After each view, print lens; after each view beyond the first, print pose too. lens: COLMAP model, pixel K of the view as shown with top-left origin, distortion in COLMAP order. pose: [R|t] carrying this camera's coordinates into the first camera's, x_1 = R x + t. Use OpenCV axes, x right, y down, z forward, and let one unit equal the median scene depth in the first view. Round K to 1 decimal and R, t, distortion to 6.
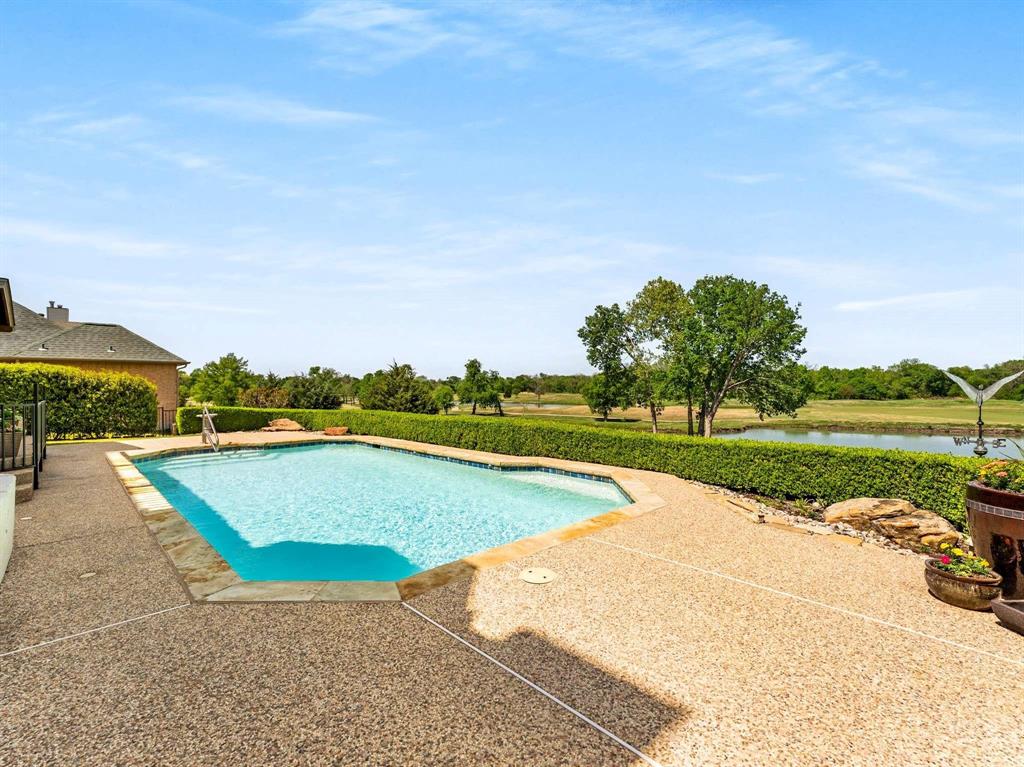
lens RADIAL K [[459.2, 0, 516.7], [0, 459.2, 384.5], [0, 0, 1]] dist [0.012763, 0.000087]
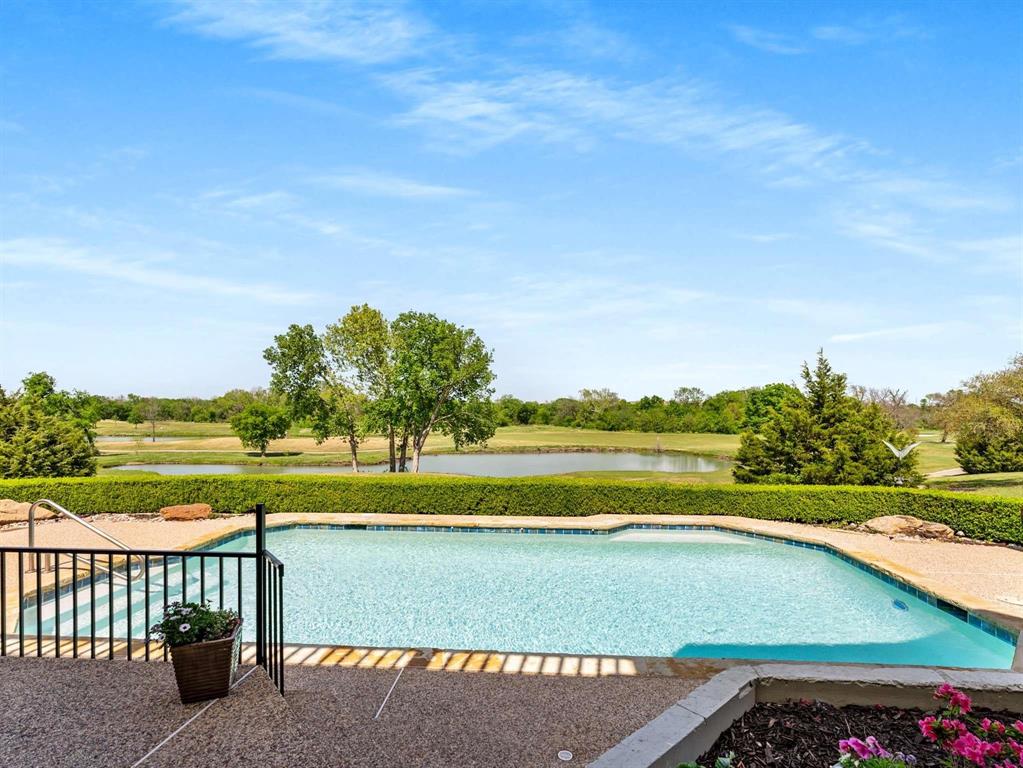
lens RADIAL K [[478.2, 0, 503.7], [0, 478.2, 431.0], [0, 0, 1]] dist [0.008775, -0.002849]
pose [[0.745749, -0.014942, 0.666059, -0.137729], [-0.012698, 0.999248, 0.036634, -0.010996], [-0.666106, -0.035778, 0.744998, 0.059440]]
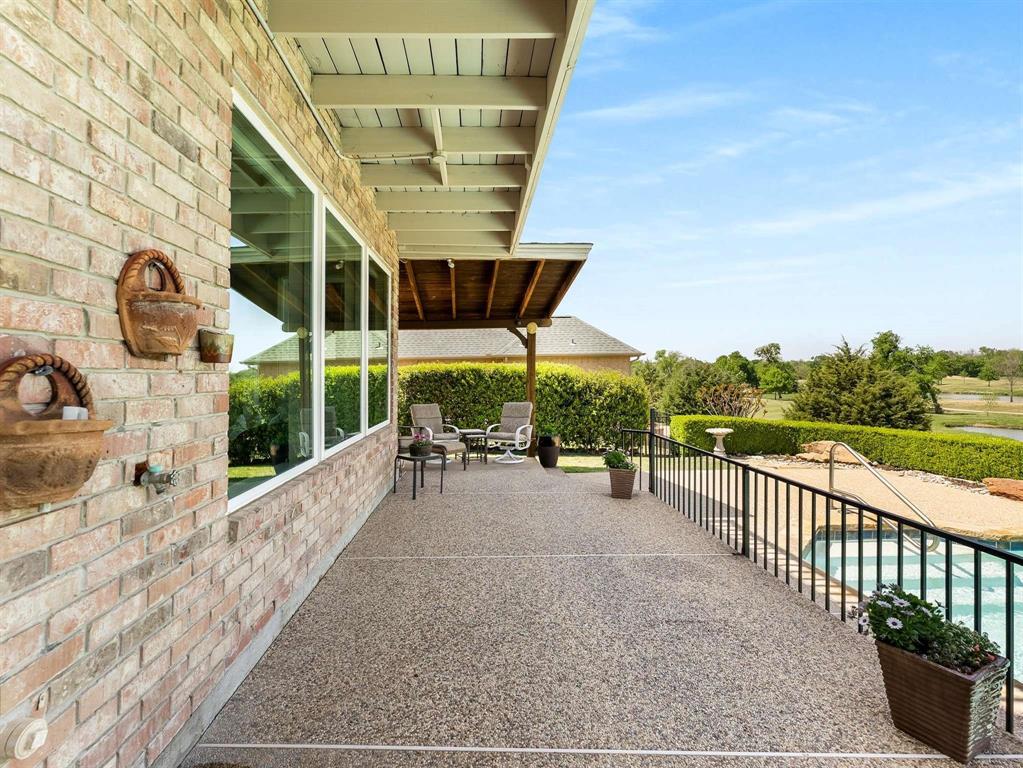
lens RADIAL K [[478.2, 0, 491.4], [0, 478.2, 367.6], [0, 0, 1]] dist [0.008775, -0.002849]
pose [[0.746678, -0.009983, -0.665111, -0.129358], [0.010942, 0.999936, -0.002724, -0.008787], [0.665096, -0.005244, 0.746740, 0.067942]]
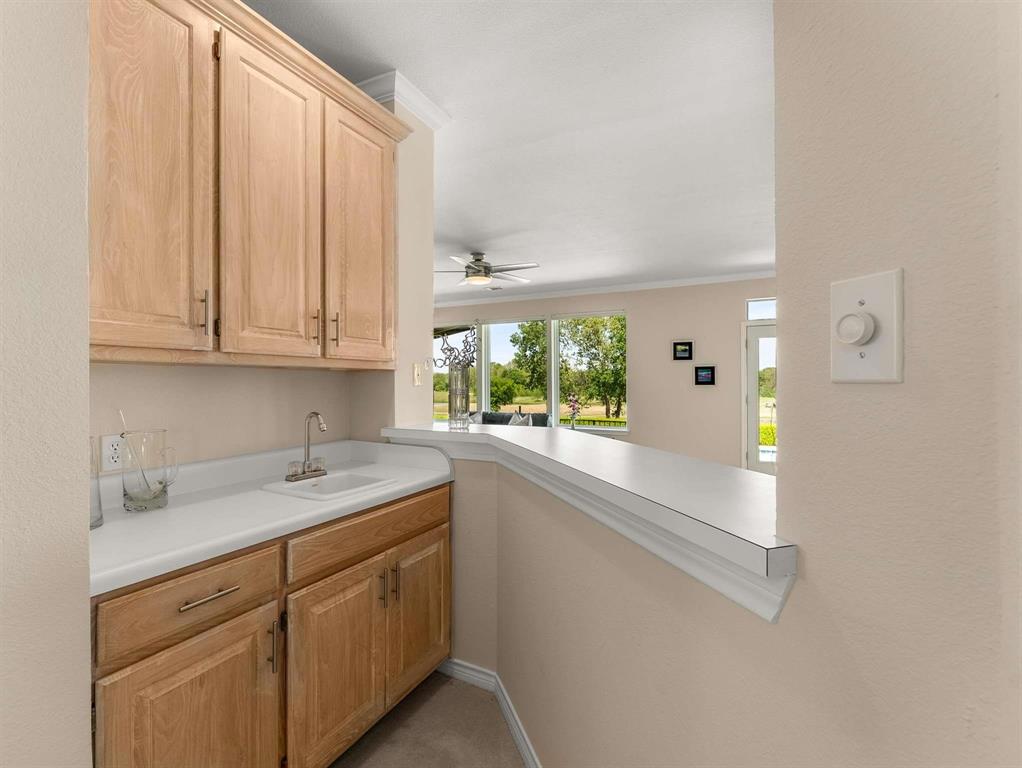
lens RADIAL K [[458.3, 0, 508.8], [0, 458.3, 382.5], [0, 0, 1]] dist [0.012763, 0.000087]
pose [[0.946431, 0.011797, 0.322689, -0.245947], [-0.012799, 0.999918, 0.000983, -0.009937], [-0.322651, -0.005061, 0.946504, -0.035351]]
